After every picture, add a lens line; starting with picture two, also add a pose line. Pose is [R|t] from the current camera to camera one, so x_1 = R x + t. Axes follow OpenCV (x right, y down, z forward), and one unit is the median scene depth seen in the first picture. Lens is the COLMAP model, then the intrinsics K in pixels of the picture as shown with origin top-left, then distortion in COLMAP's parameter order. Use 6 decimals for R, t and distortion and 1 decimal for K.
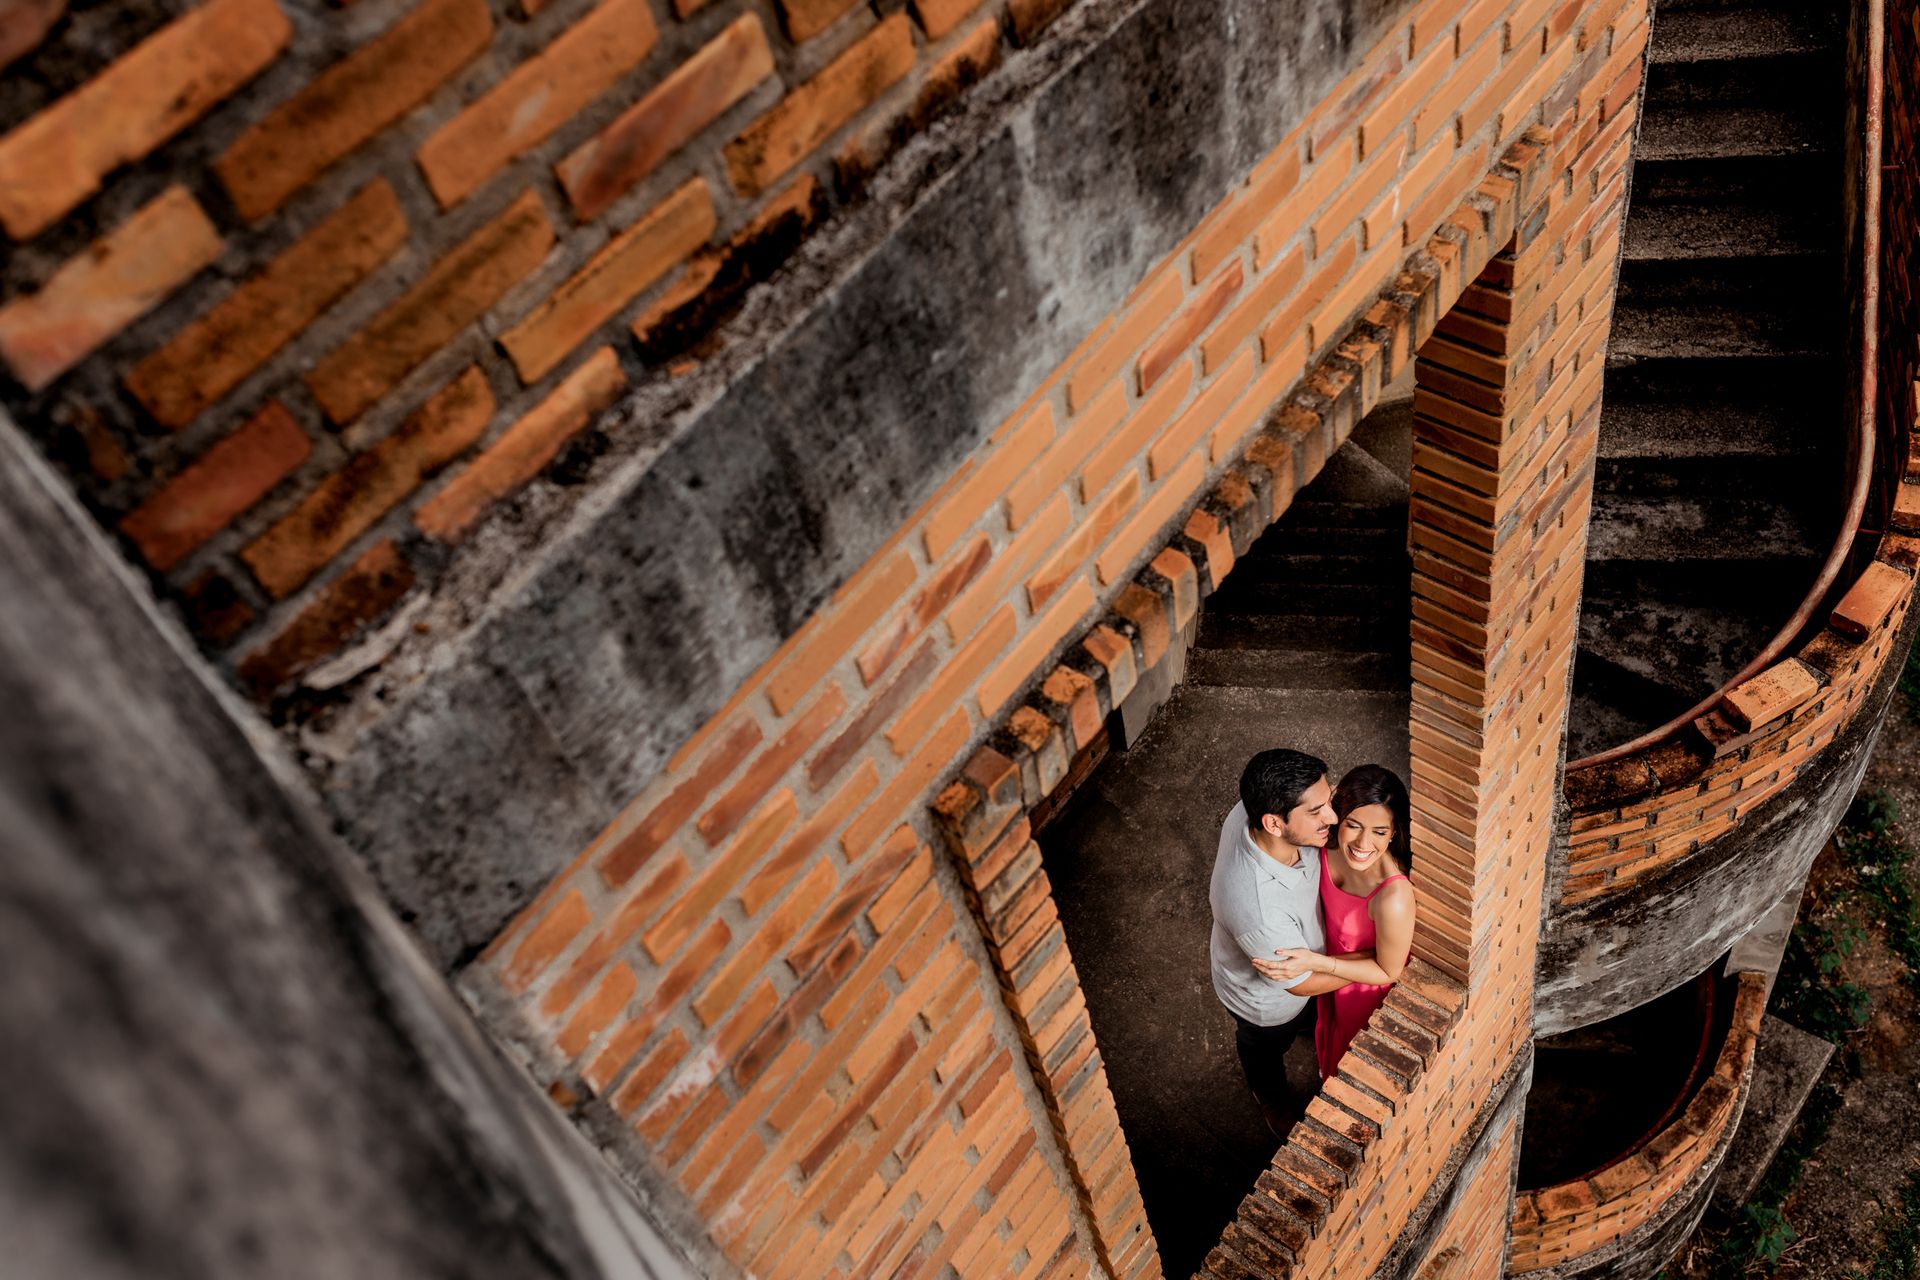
lens RADIAL K [[1868.9, 0, 961.3], [0, 1868.9, 635.9], [0, 0, 1]] dist [-0.002374, 0.000842]
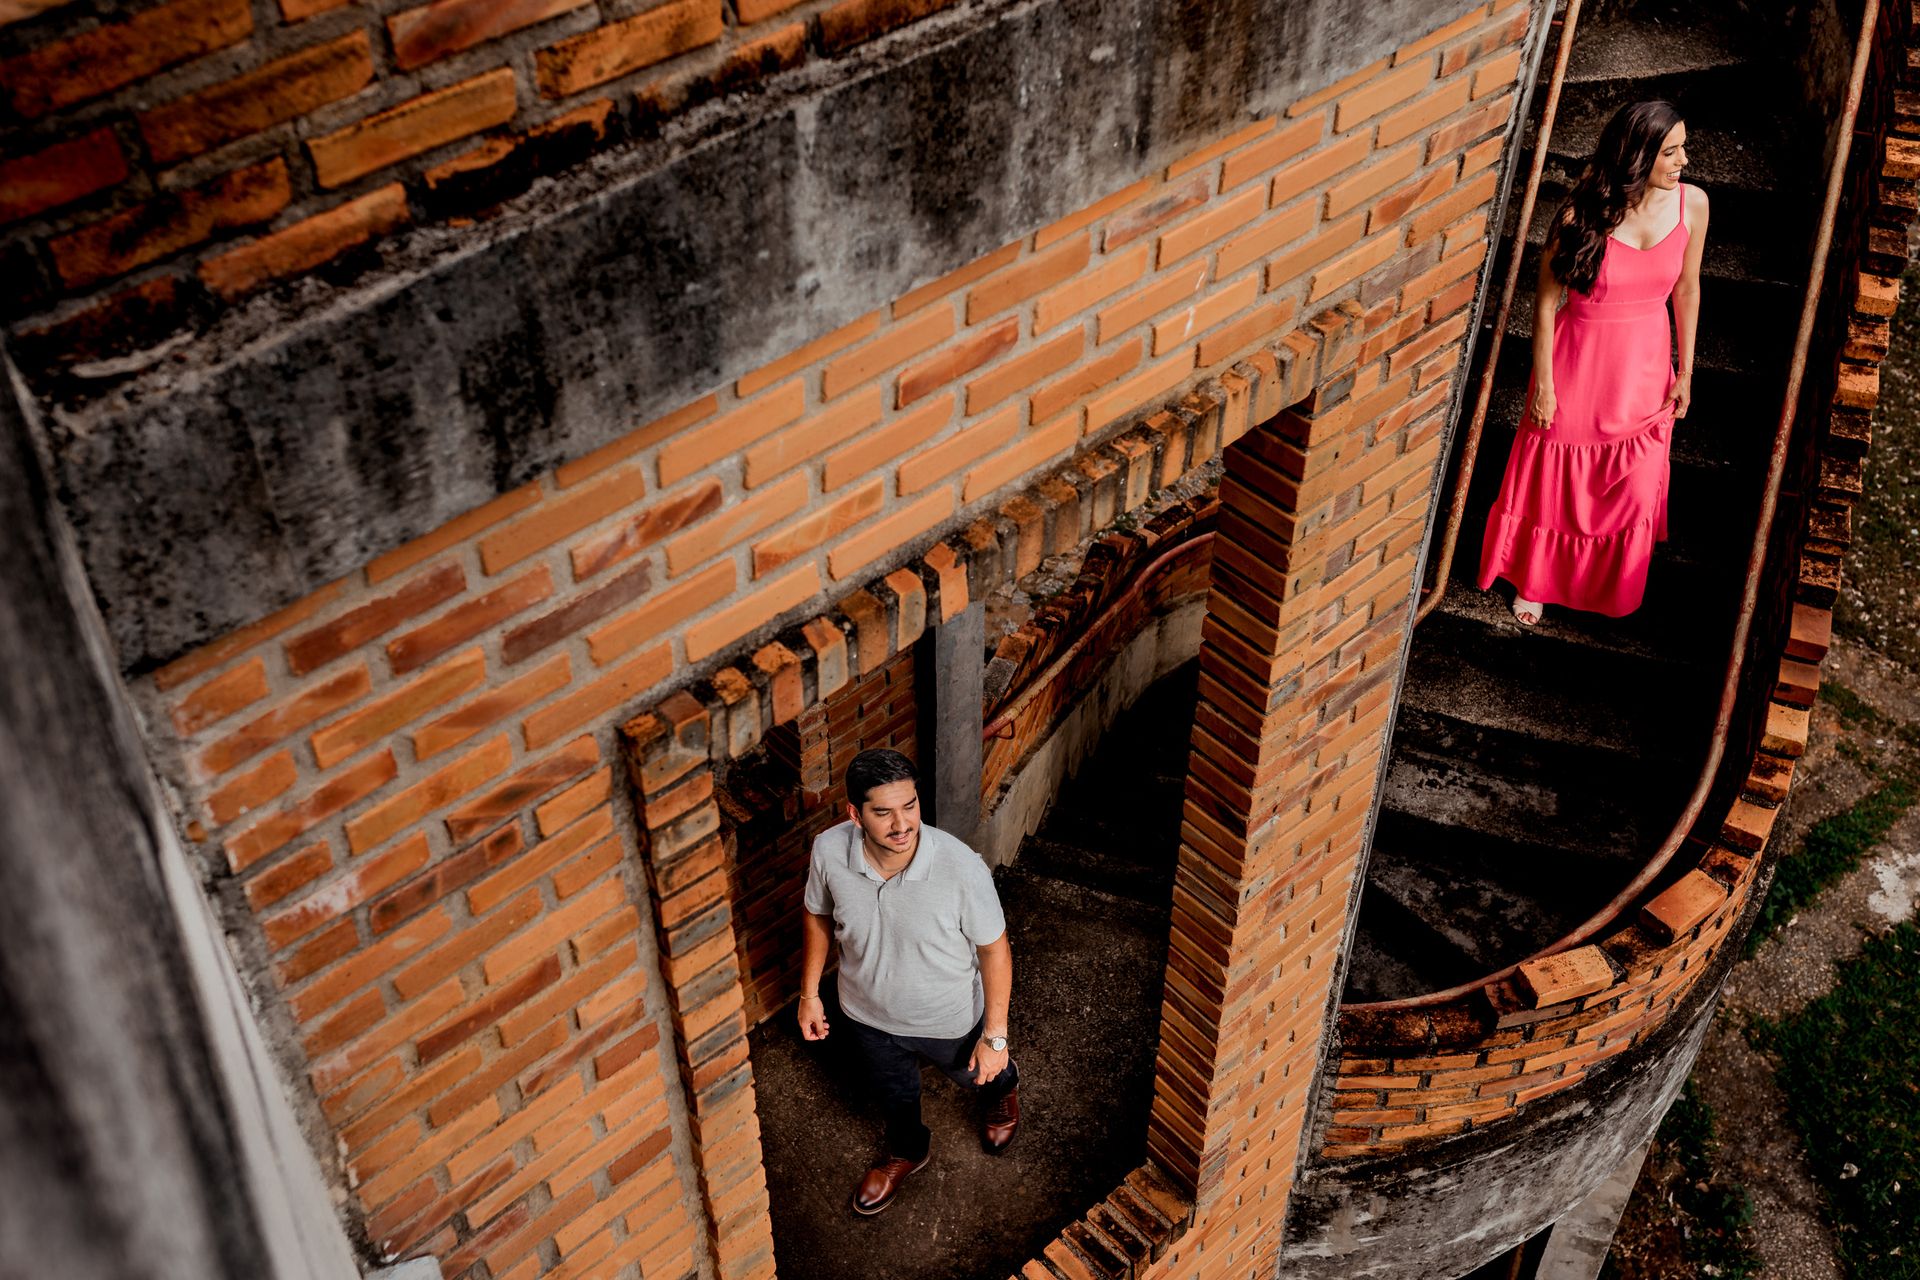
lens RADIAL K [[2170.5, 0, 960.0], [0, 2170.5, 640.0], [0, 0, 1]] dist [0.004094, -0.027920]
pose [[0.972501, 0.232856, -0.004539, 0.163031], [-0.231231, 0.963017, -0.138314, 0.164522], [-0.027837, 0.135560, 0.990378, -0.241332]]
